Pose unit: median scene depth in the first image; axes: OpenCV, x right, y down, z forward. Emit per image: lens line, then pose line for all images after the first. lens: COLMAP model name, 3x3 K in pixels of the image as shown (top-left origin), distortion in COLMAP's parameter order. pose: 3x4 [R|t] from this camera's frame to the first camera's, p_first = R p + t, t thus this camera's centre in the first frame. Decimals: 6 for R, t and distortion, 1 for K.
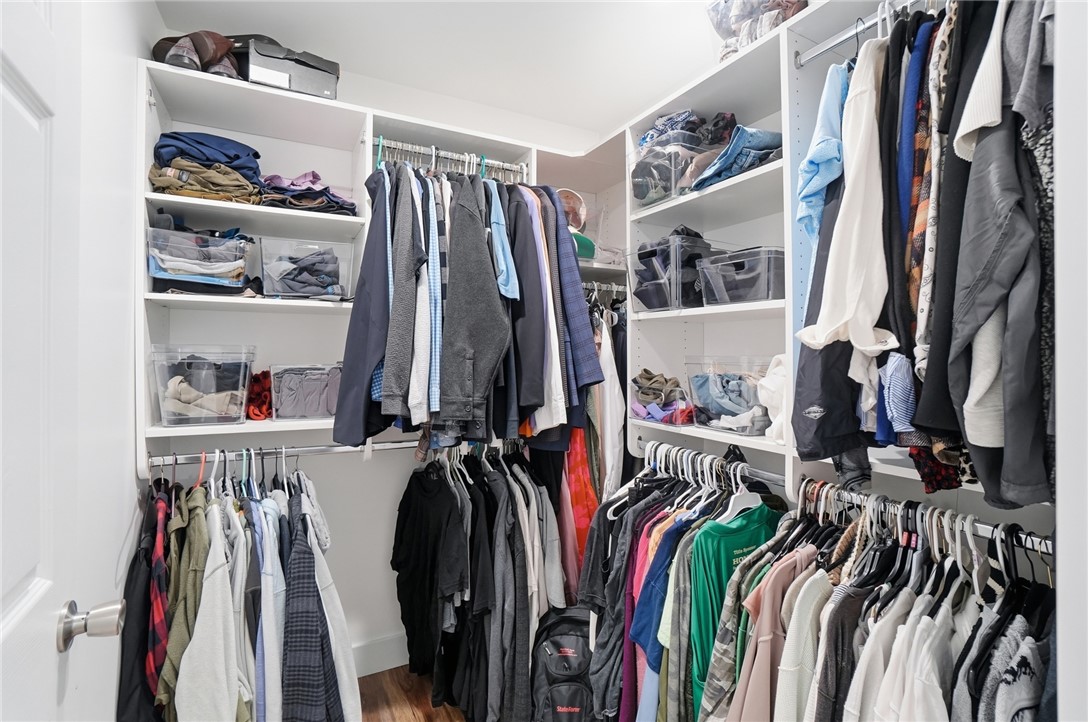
lens RADIAL K [[484.9, 0, 537.4], [0, 484.9, 359.2], [0, 0, 1]] dist [-0.061458, 0.023159]
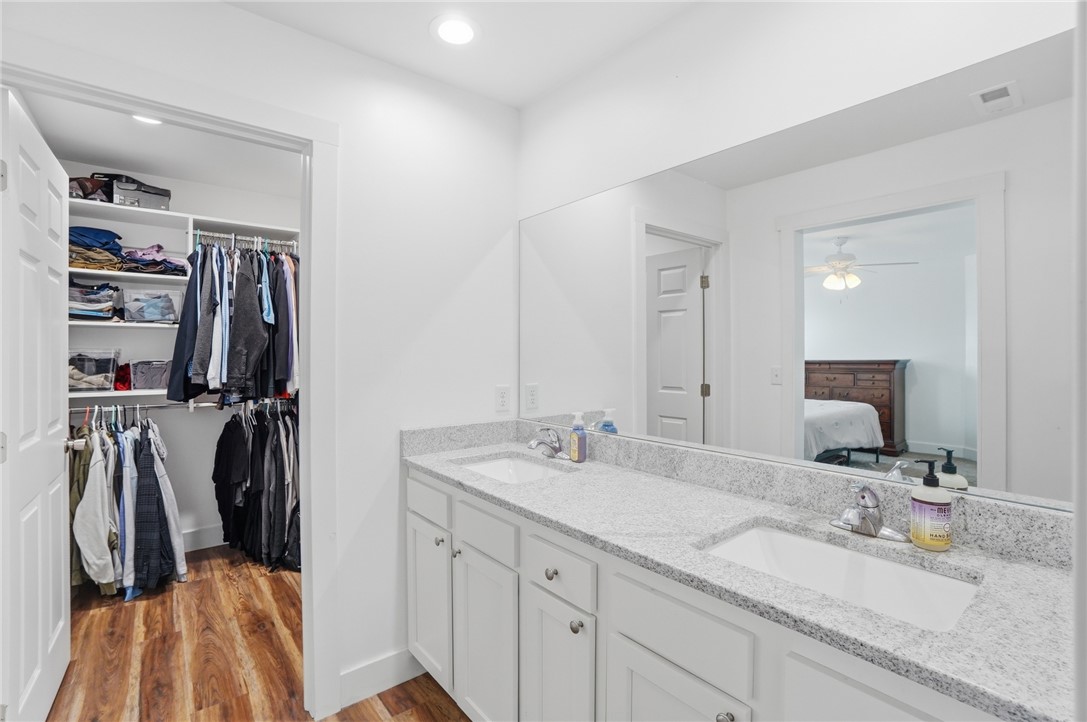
lens RADIAL K [[484.5, 0, 536.9], [0, 484.5, 359.2], [0, 0, 1]] dist [-0.061458, 0.023159]
pose [[0.982969, -0.006023, 0.183674, 0.643685], [0.005530, 0.999980, 0.003198, 0.015215], [-0.183689, -0.002128, 0.982982, -1.048852]]
